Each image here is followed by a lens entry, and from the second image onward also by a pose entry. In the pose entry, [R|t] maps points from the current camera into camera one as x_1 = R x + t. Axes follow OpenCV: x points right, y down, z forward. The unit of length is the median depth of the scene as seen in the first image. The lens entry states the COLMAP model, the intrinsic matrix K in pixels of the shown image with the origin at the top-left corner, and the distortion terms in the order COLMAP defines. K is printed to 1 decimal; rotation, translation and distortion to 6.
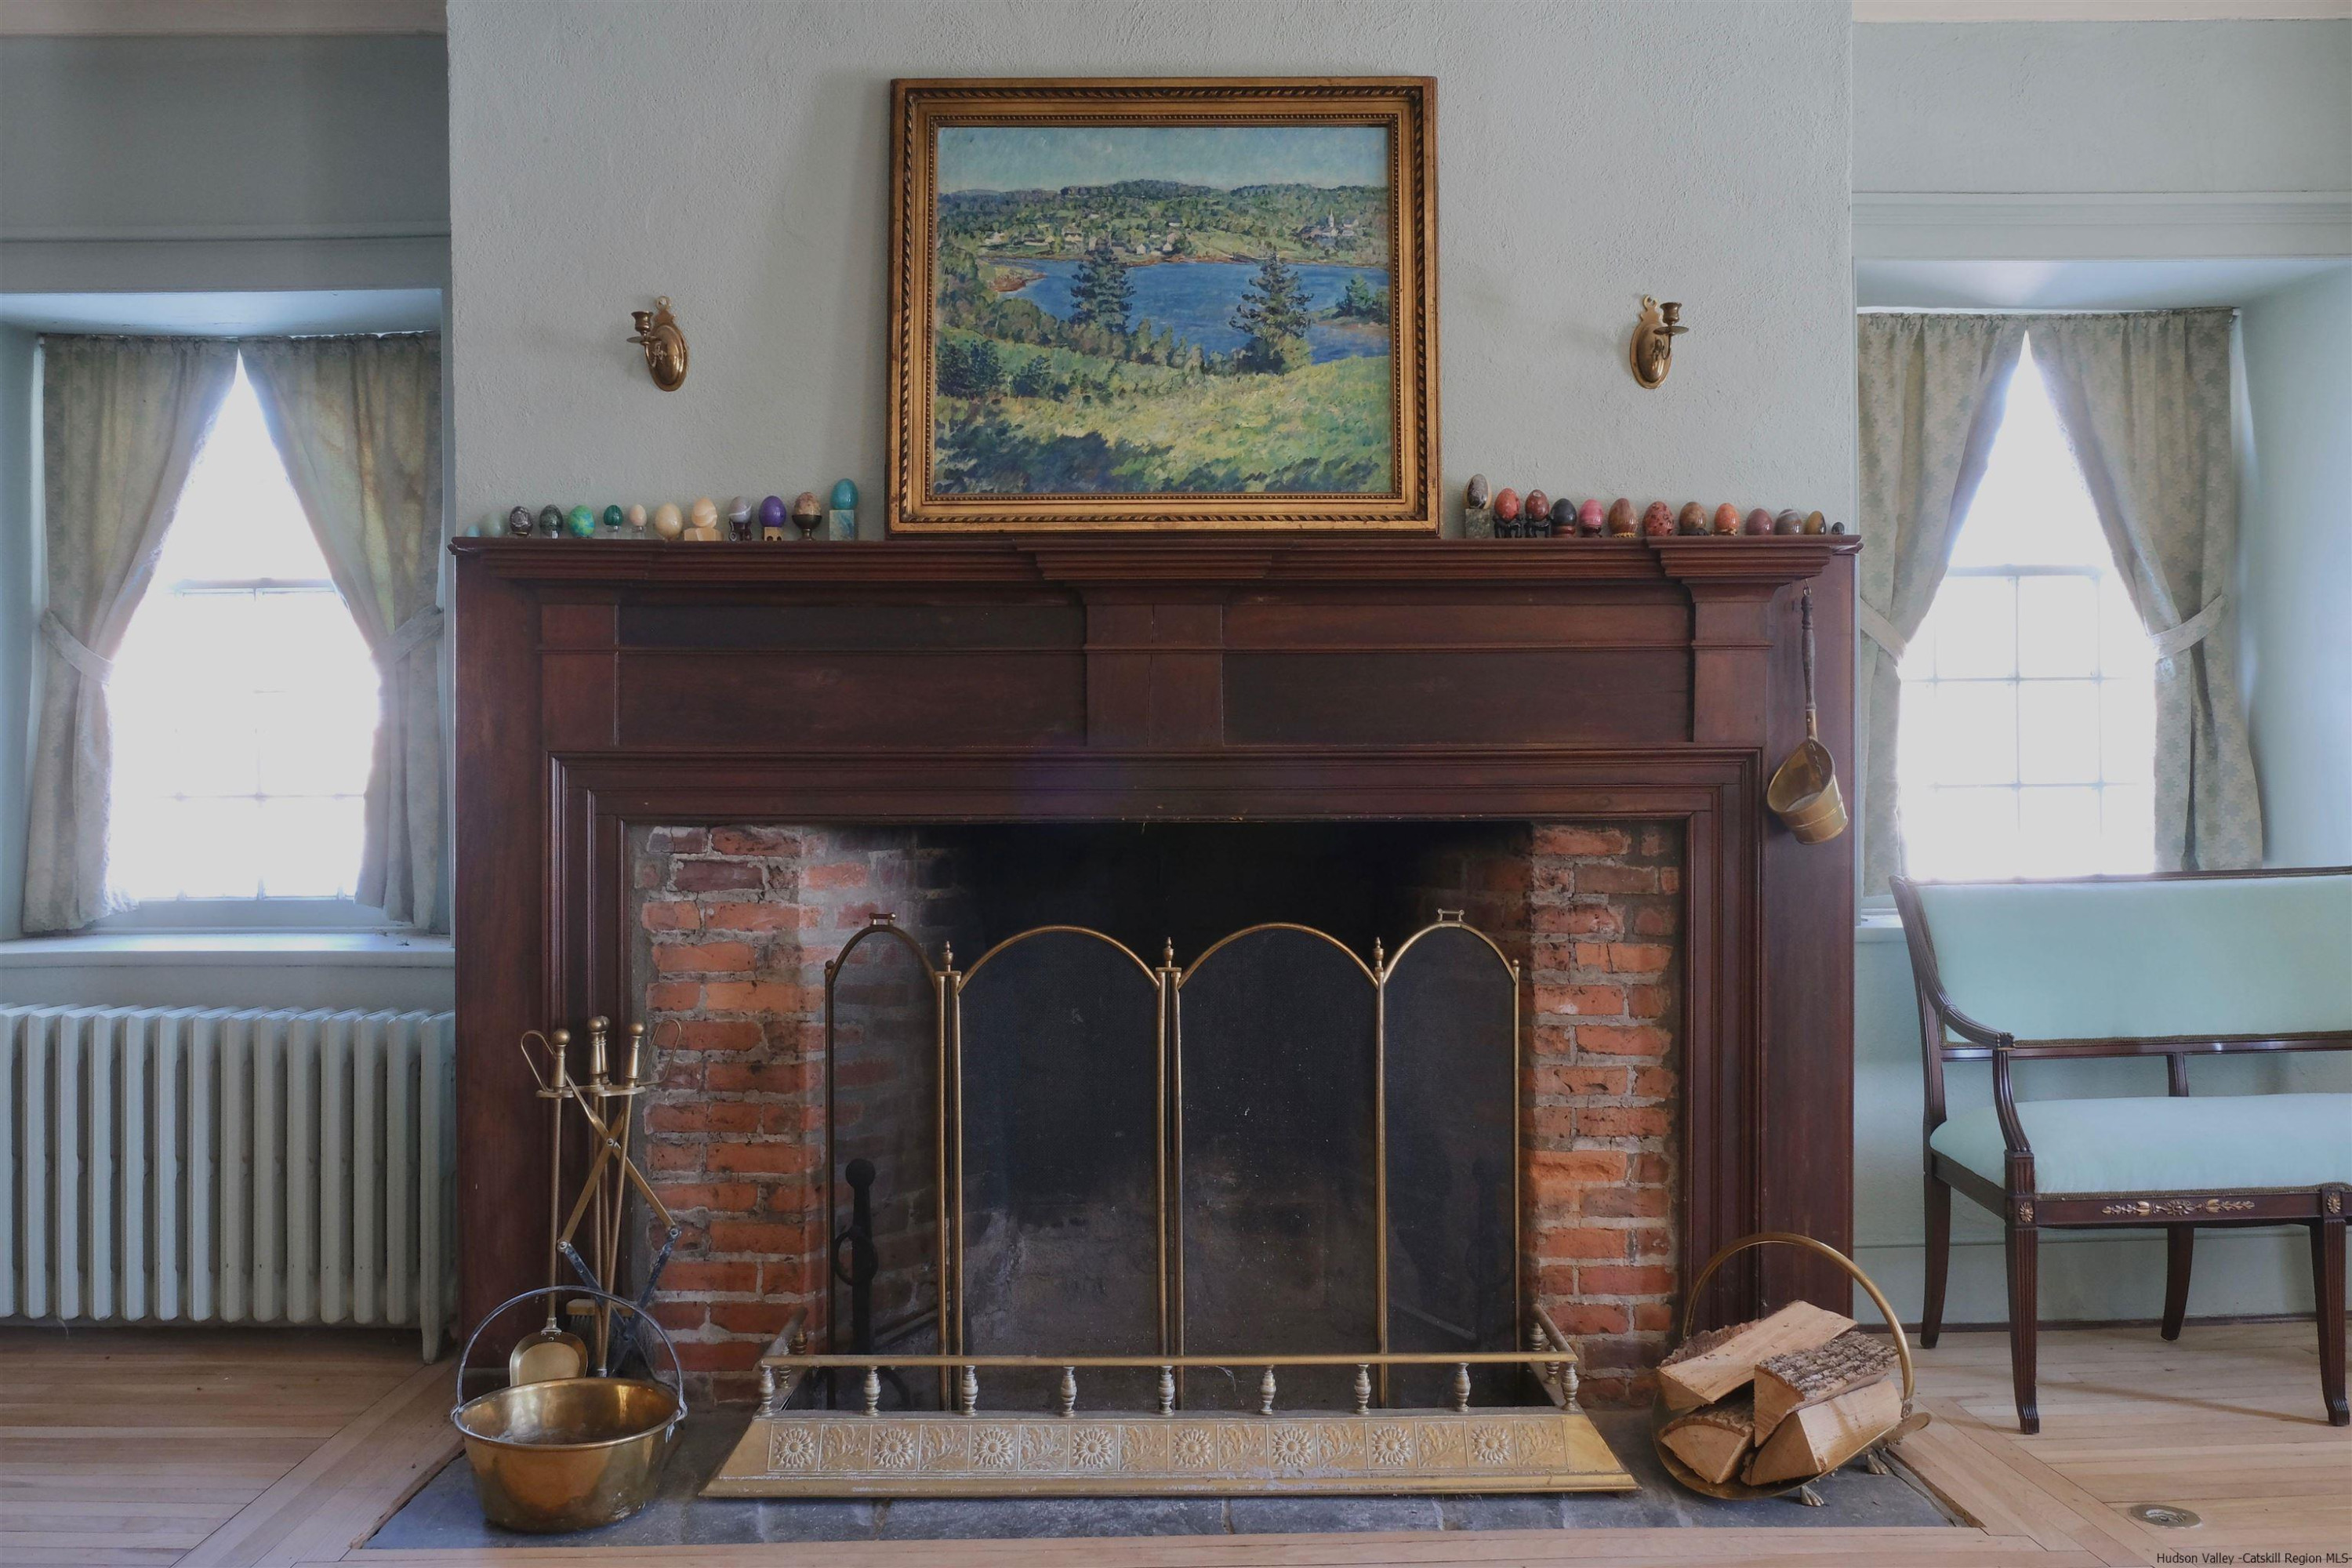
lens RADIAL K [[2182.6, 0, 1176.0], [0, 2182.6, 784.0], [0, 0, 1]] dist [-0.093229, 0.009209]
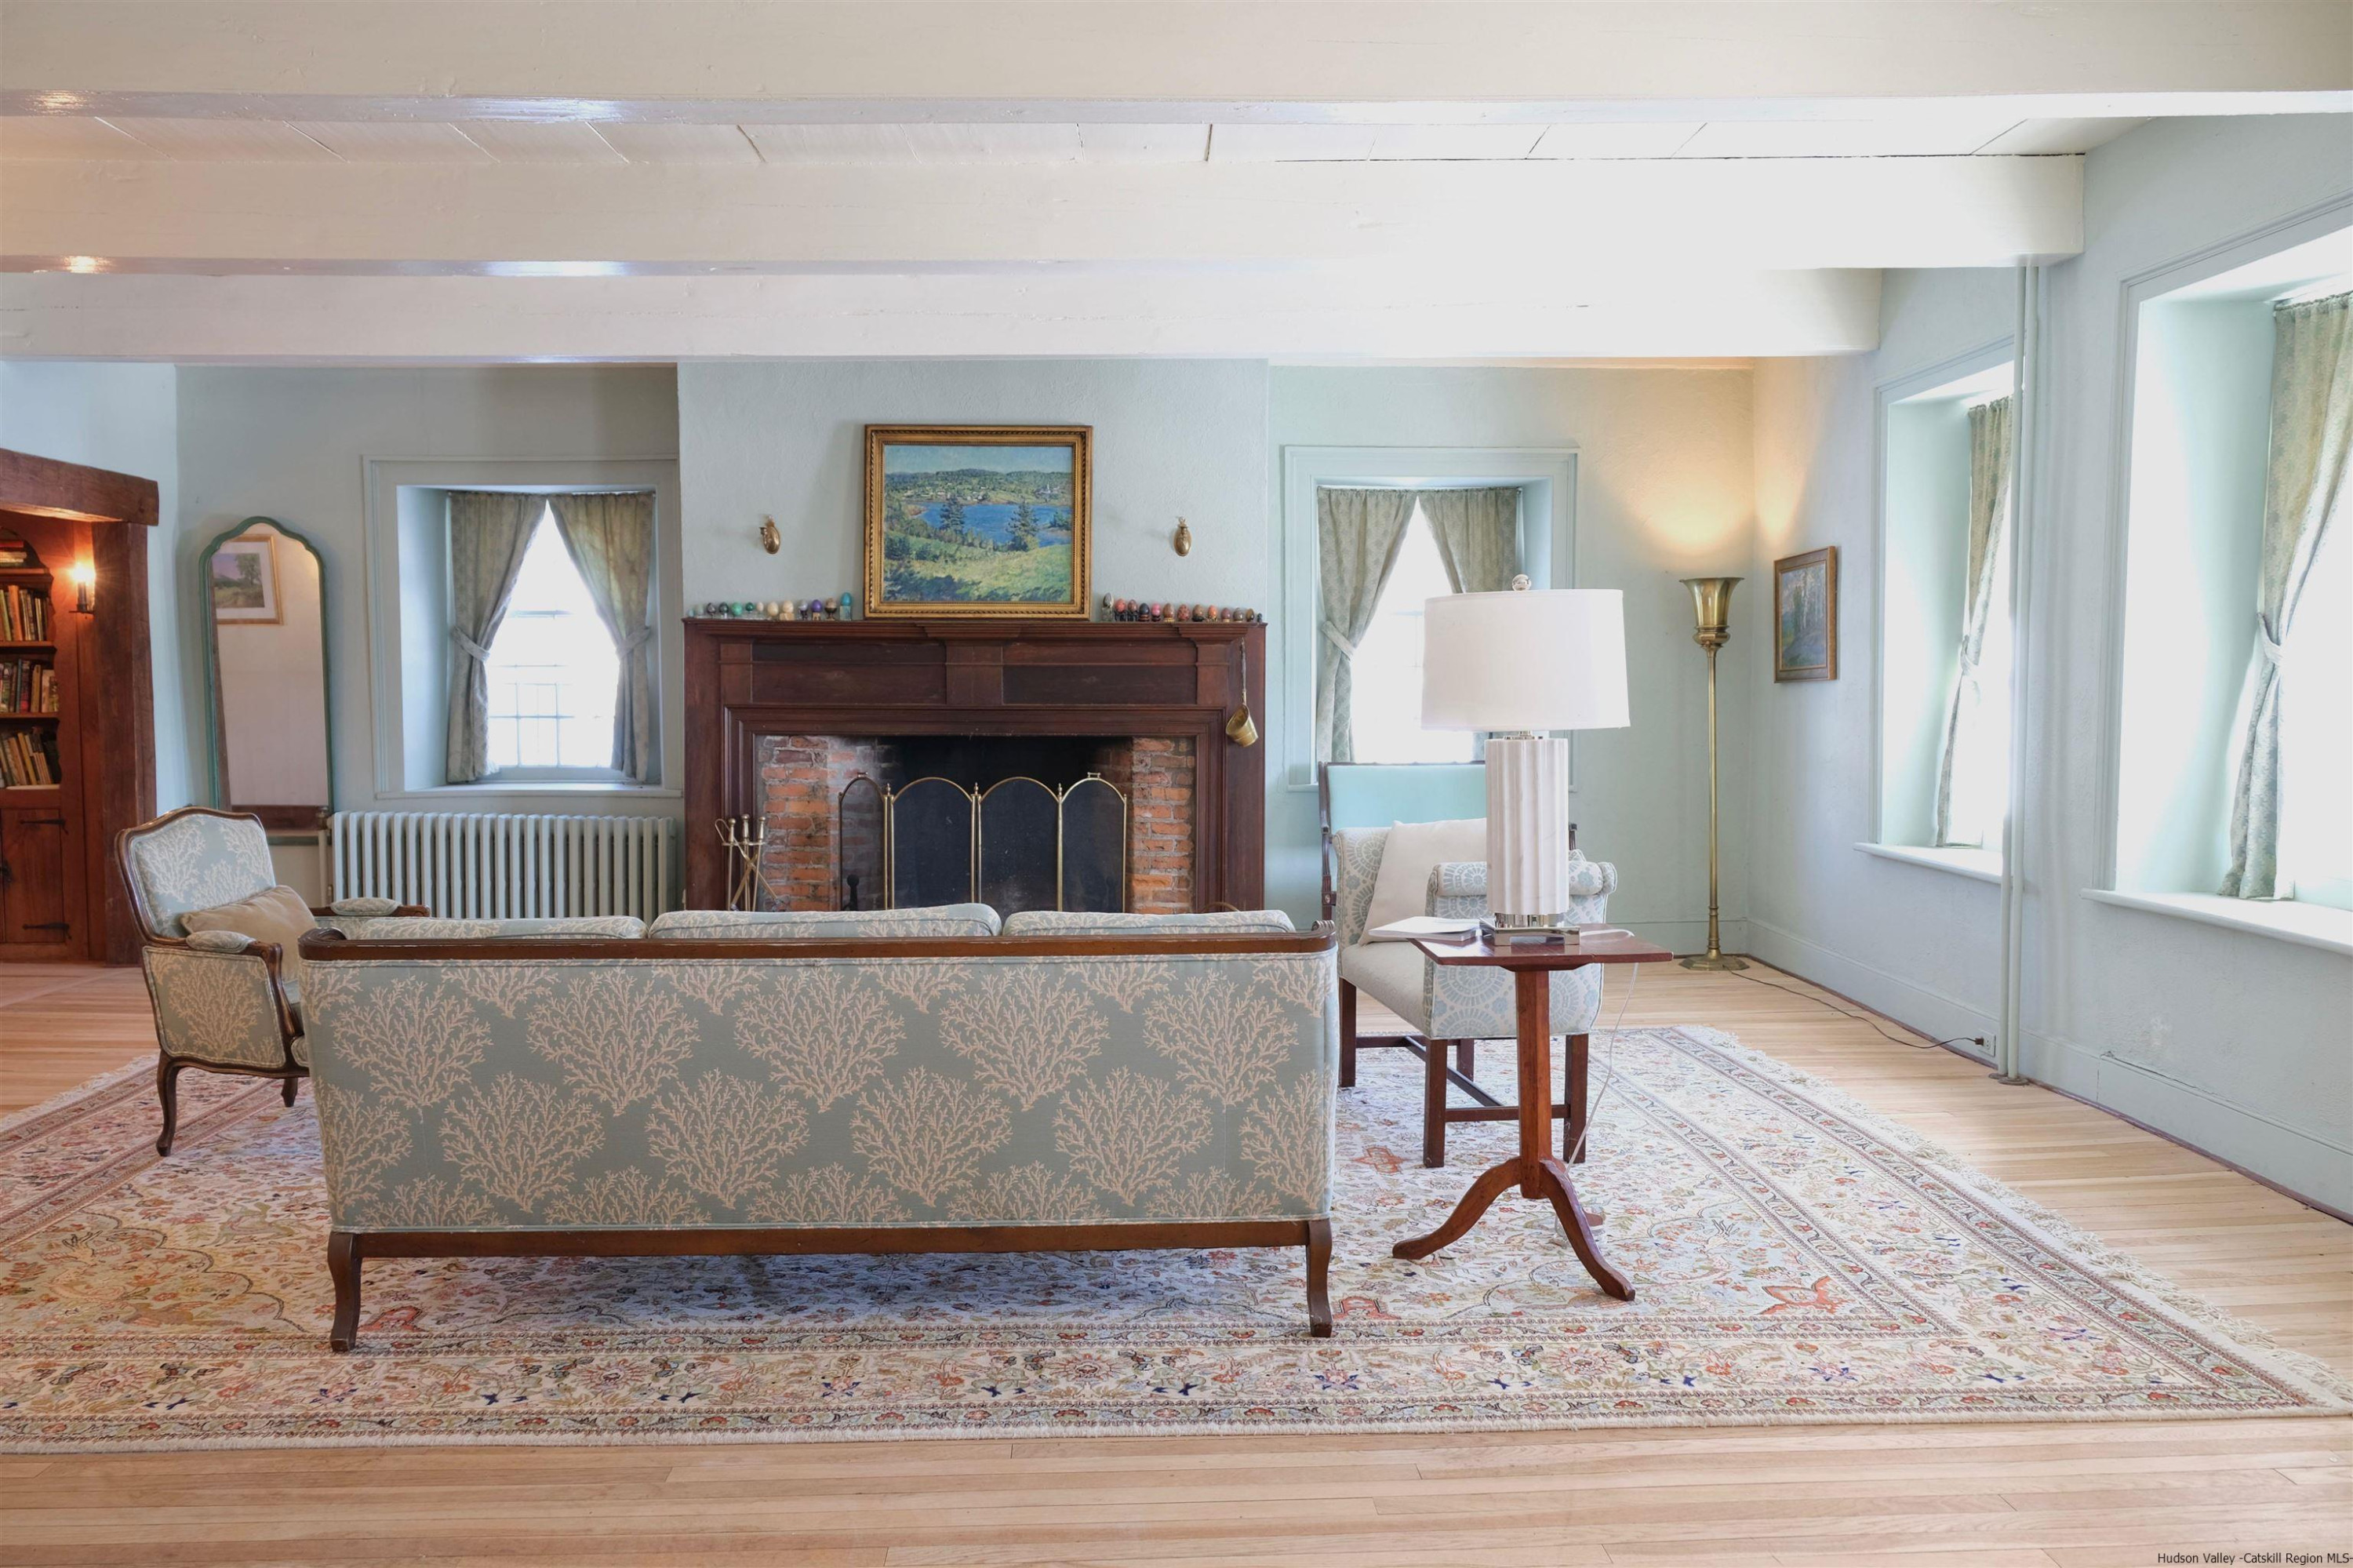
lens RADIAL K [[1965.5, 0, 1124.3], [0, 1965.5, 817.9], [0, 0, 1]] dist [-0.033643, 0.001837]
pose [[0.999958, 0.008646, -0.003000, 0.164502], [-0.008409, 0.997405, 0.071504, -0.049311], [0.003611, -0.071476, 0.997436, -1.188451]]
